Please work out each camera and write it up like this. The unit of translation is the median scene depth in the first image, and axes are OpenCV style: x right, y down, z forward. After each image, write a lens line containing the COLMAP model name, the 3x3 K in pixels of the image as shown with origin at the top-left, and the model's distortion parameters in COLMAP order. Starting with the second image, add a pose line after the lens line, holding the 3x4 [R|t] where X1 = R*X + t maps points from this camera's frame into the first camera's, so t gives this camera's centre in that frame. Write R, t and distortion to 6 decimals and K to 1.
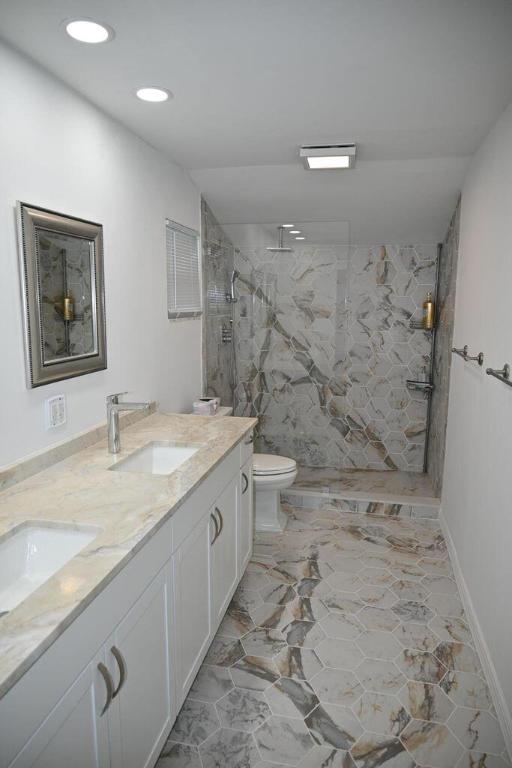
lens RADIAL K [[509.0, 0, 252.4], [0, 509.0, 388.0], [0, 0, 1]] dist [0.007097, -0.005115]
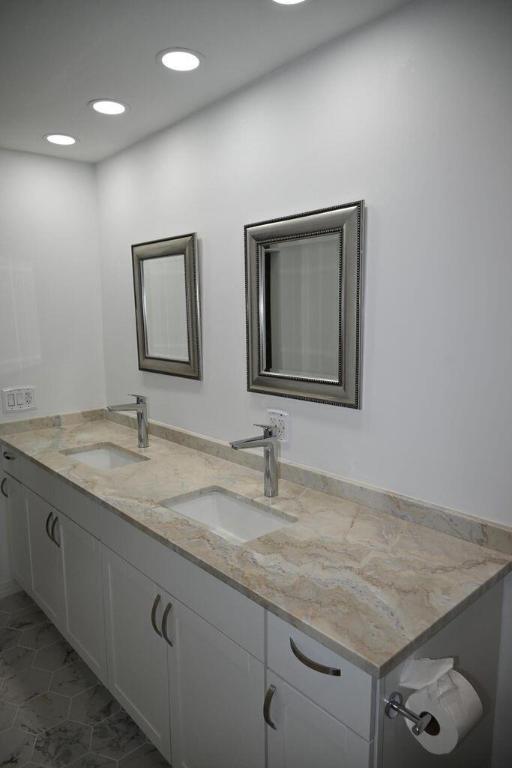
lens RADIAL K [[509.0, 0, 249.3], [0, 509.0, 385.6], [0, 0, 1]] dist [0.007097, -0.005115]
pose [[-0.583837, 0.122056, -0.802644, 0.451900], [-0.126990, 0.962736, 0.238772, -0.274068], [0.801878, 0.241332, -0.546581, 1.591156]]
